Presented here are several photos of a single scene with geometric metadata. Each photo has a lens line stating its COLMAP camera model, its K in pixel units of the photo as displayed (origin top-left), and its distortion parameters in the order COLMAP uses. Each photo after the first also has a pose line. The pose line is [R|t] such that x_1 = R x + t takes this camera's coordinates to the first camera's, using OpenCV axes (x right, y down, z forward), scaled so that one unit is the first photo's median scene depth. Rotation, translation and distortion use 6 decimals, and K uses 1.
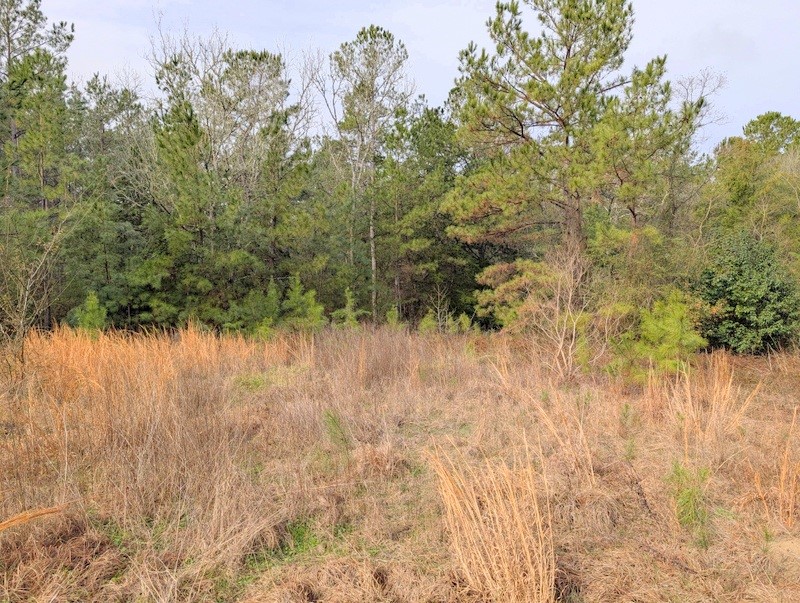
lens RADIAL K [[642.6, 0, 400.0], [0, 642.6, 301.5], [0, 0, 1]] dist [0.125389, -0.044817]
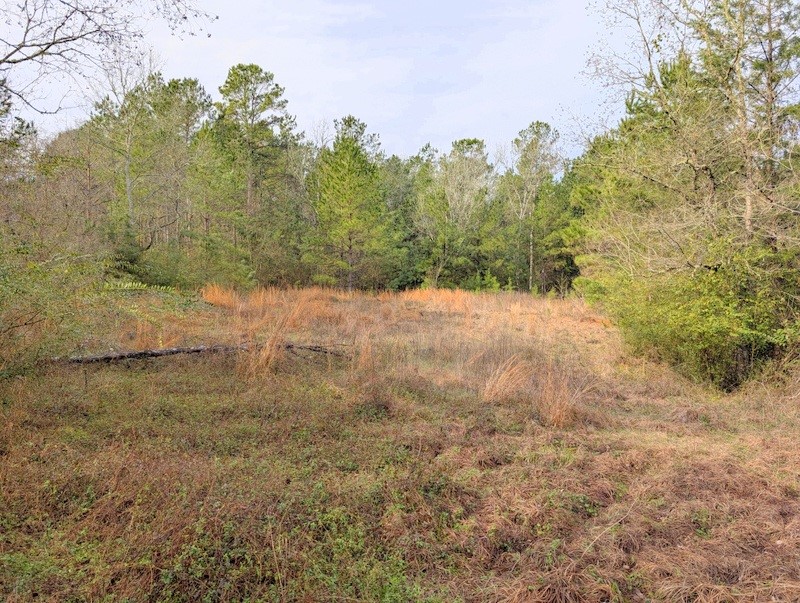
lens RADIAL K [[642.6, 0, 400.0], [0, 642.6, 301.5], [0, 0, 1]] dist [0.125389, -0.044817]
pose [[0.961488, 0.045756, -0.271010, 0.125608], [-0.035696, 0.998482, 0.041935, -0.009907], [0.272518, -0.030646, 0.961663, -0.998309]]
